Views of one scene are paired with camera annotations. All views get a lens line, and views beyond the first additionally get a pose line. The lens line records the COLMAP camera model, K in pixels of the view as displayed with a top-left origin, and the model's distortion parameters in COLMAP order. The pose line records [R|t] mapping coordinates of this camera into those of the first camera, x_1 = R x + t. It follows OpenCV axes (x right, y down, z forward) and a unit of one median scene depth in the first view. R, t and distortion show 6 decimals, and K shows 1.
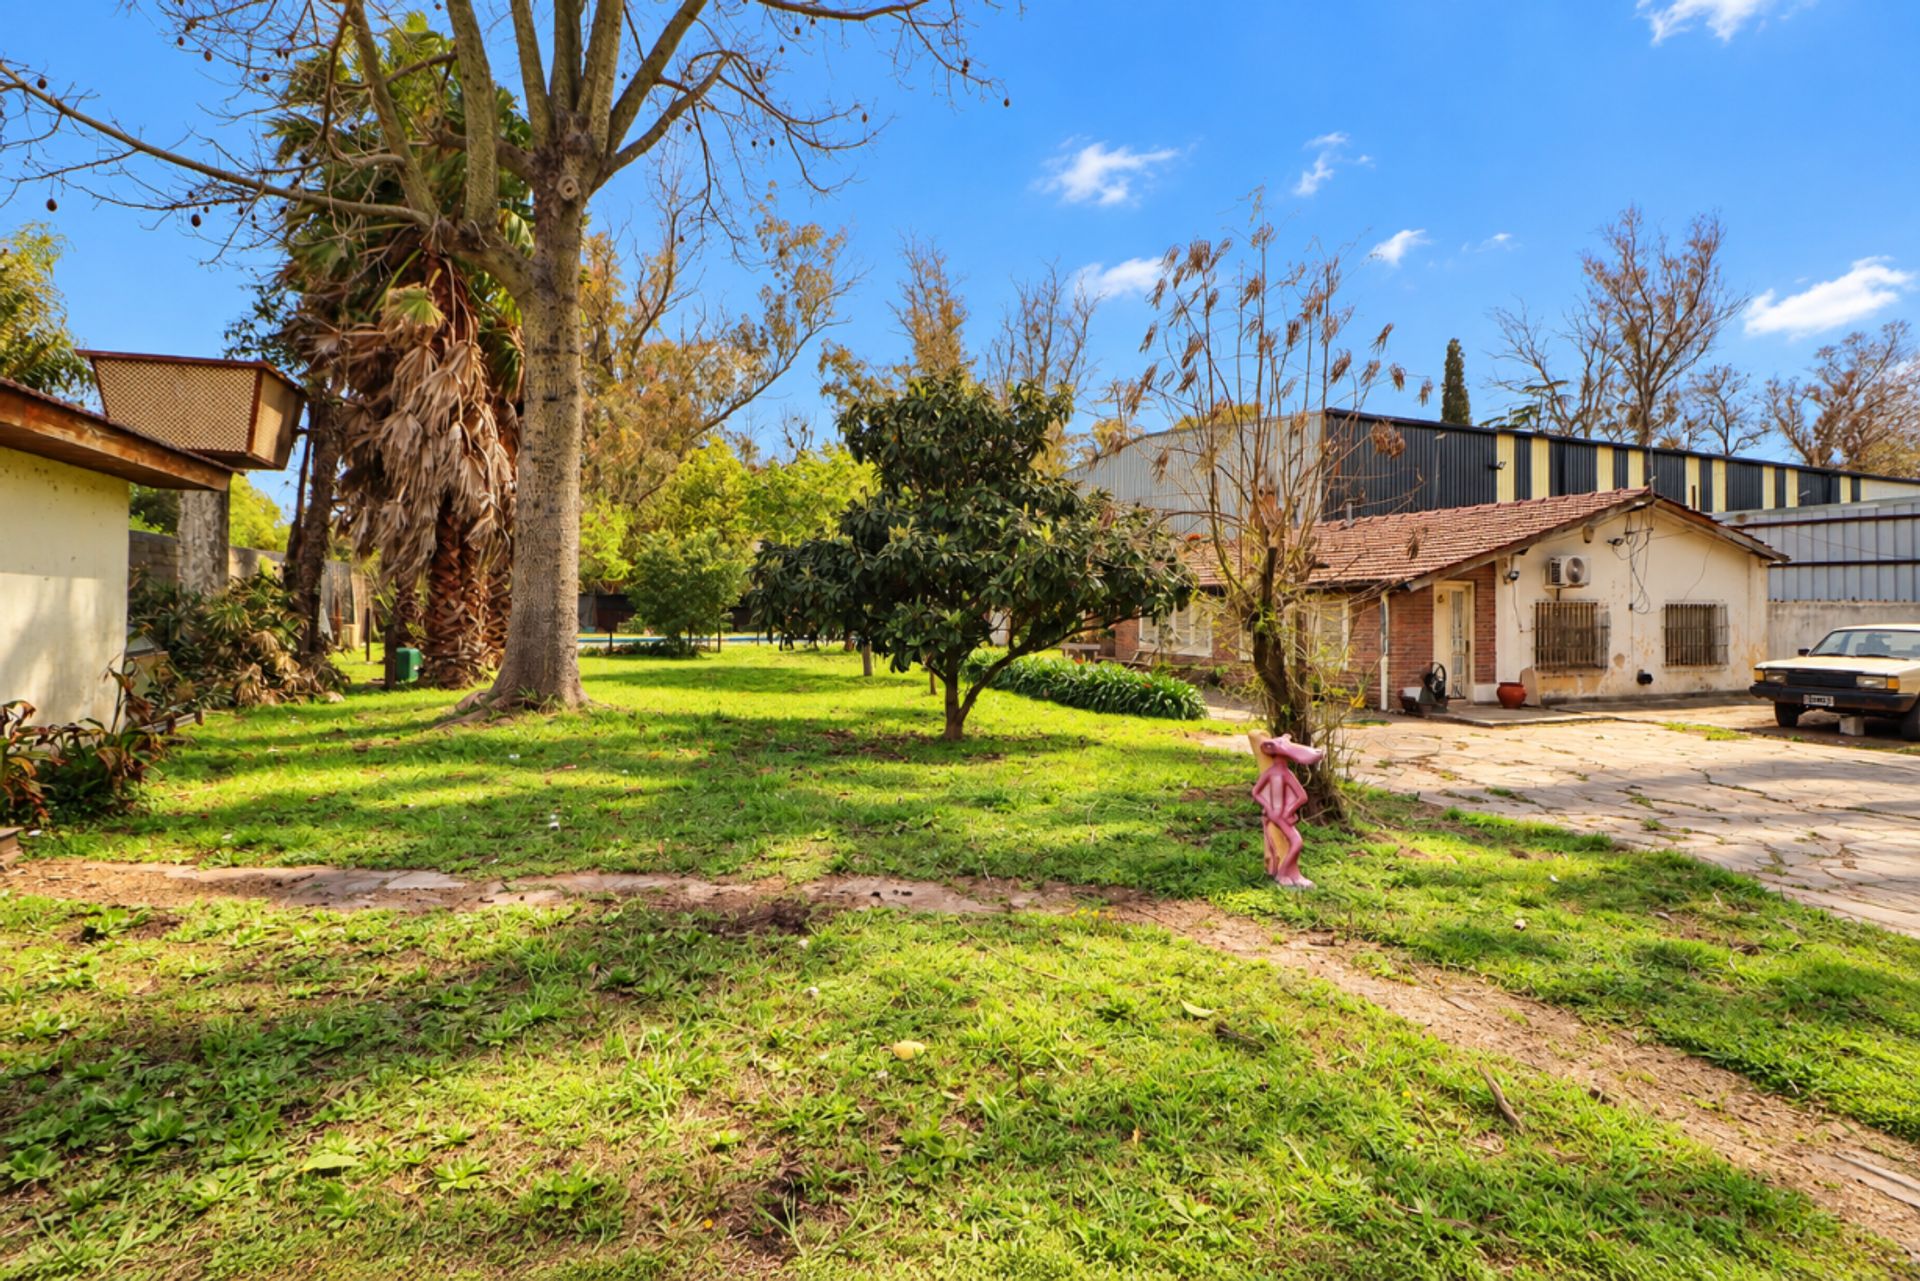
lens RADIAL K [[891.9, 0, 929.1], [0, 891.9, 600.4], [0, 0, 1]] dist [-0.001437, -0.000285]
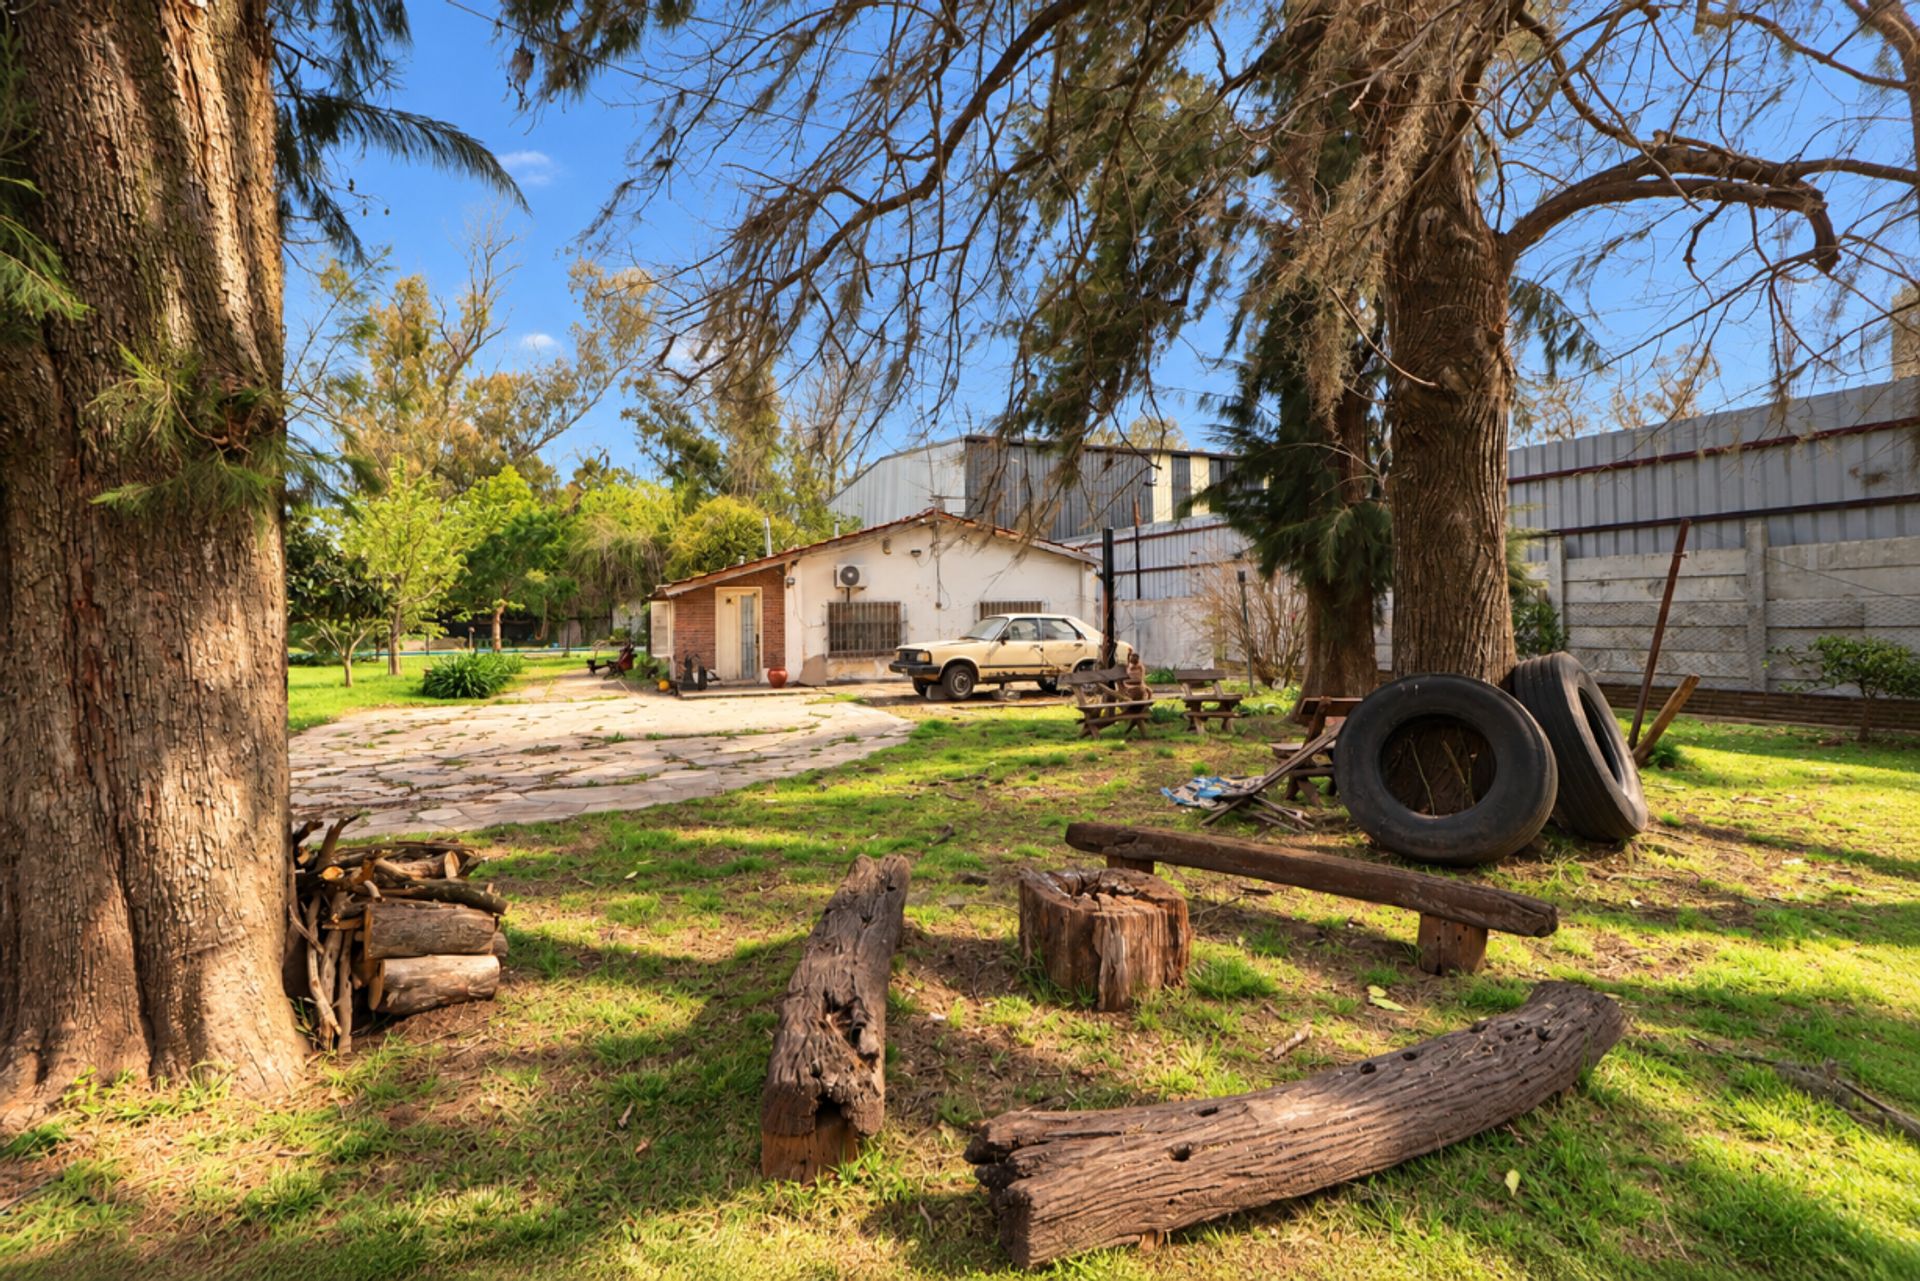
lens RADIAL K [[891.9, 0, 929.1], [0, 891.9, 600.4], [0, 0, 1]] dist [-0.001437, -0.000285]
pose [[0.999703, -0.020560, 0.013068, 0.816242], [0.020803, 0.999609, -0.018704, 0.025459], [-0.012678, 0.018971, 0.999740, -0.250562]]
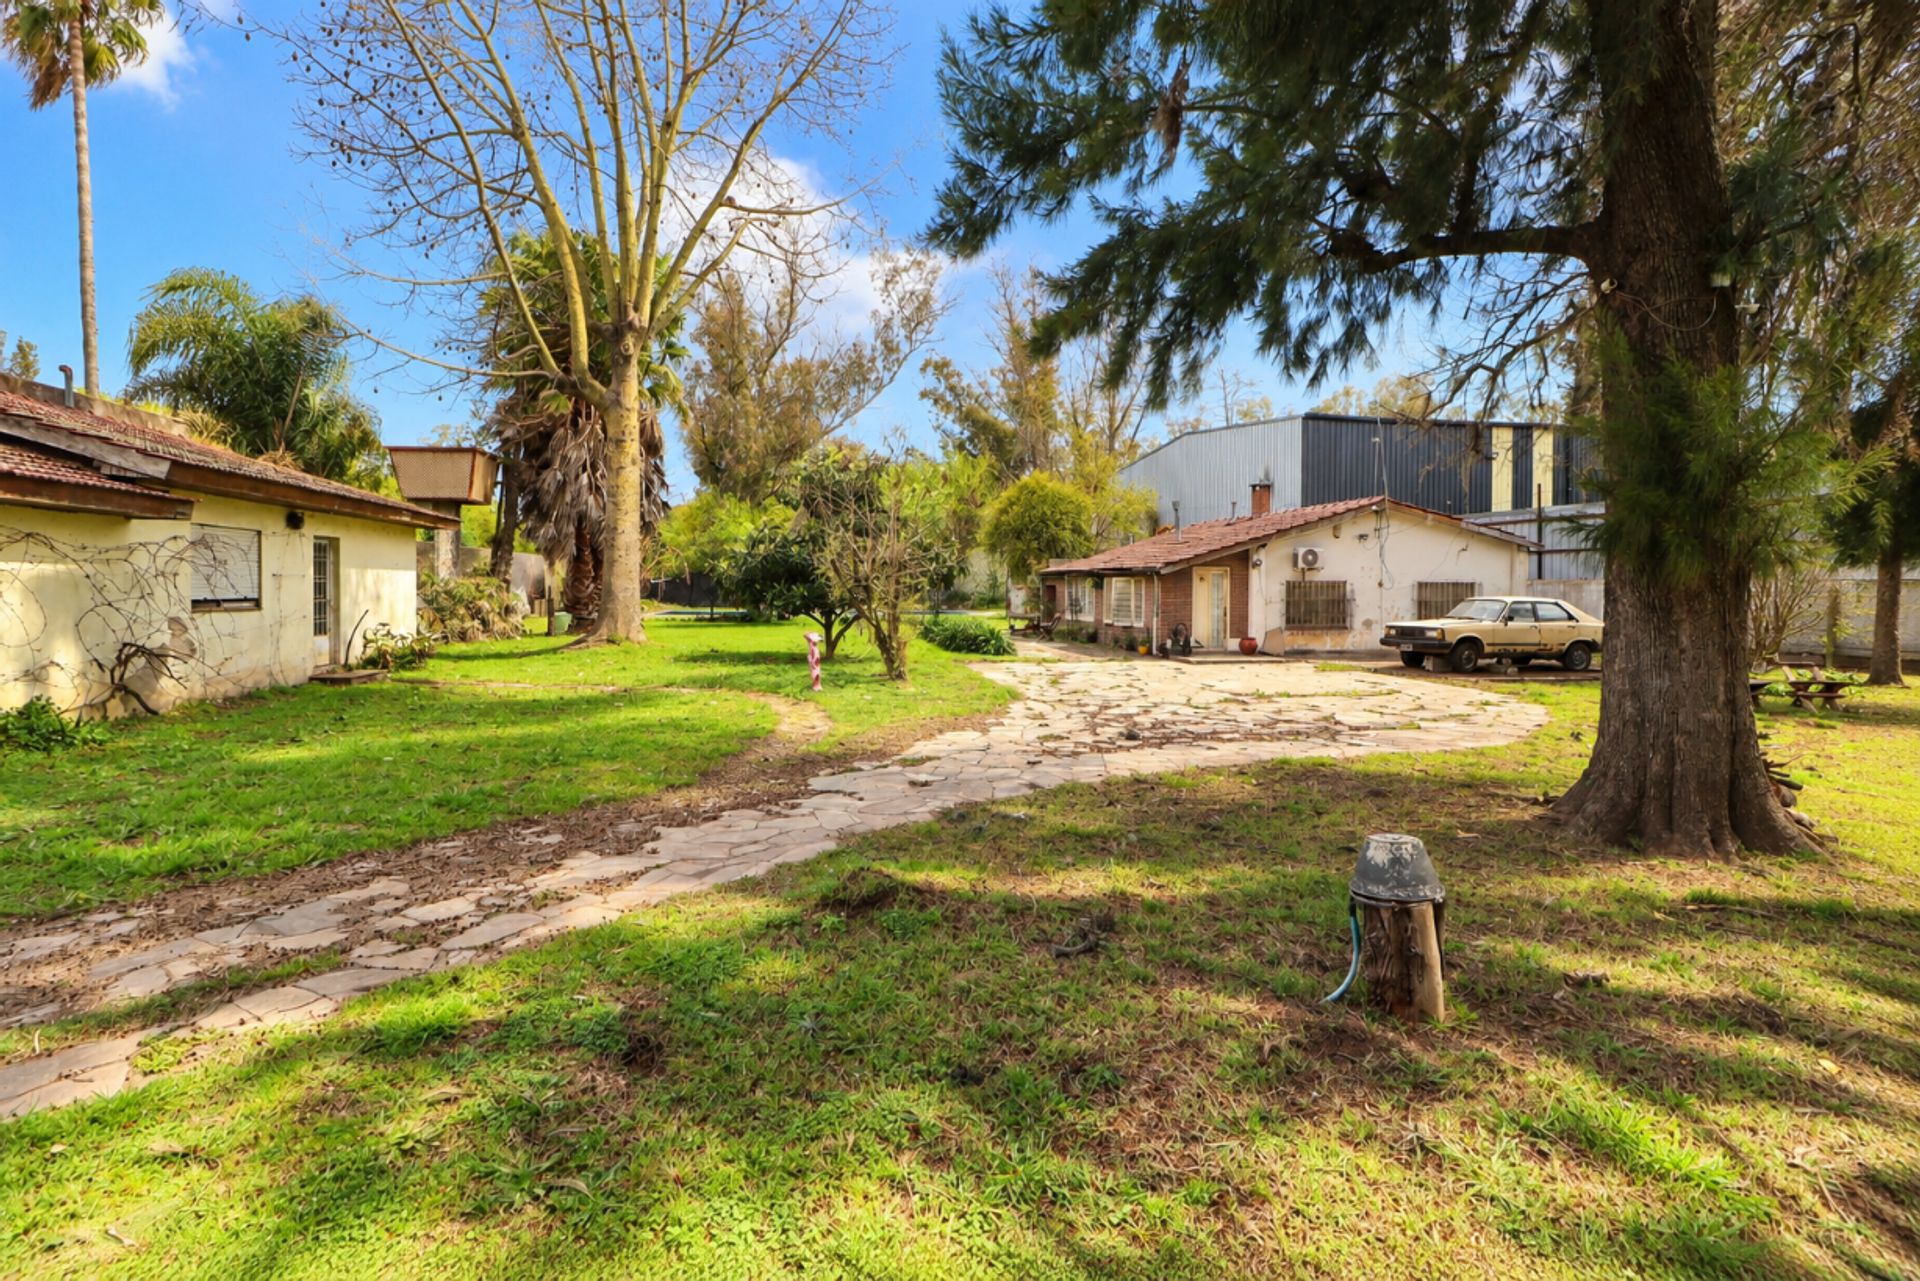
lens RADIAL K [[891.9, 0, 929.1], [0, 891.9, 600.4], [0, 0, 1]] dist [-0.001437, -0.000285]
pose [[0.982267, -0.000132, -0.187486, 0.397740], [0.003774, 0.999811, 0.019071, 0.003367], [0.187448, -0.019441, 0.982082, -0.488345]]
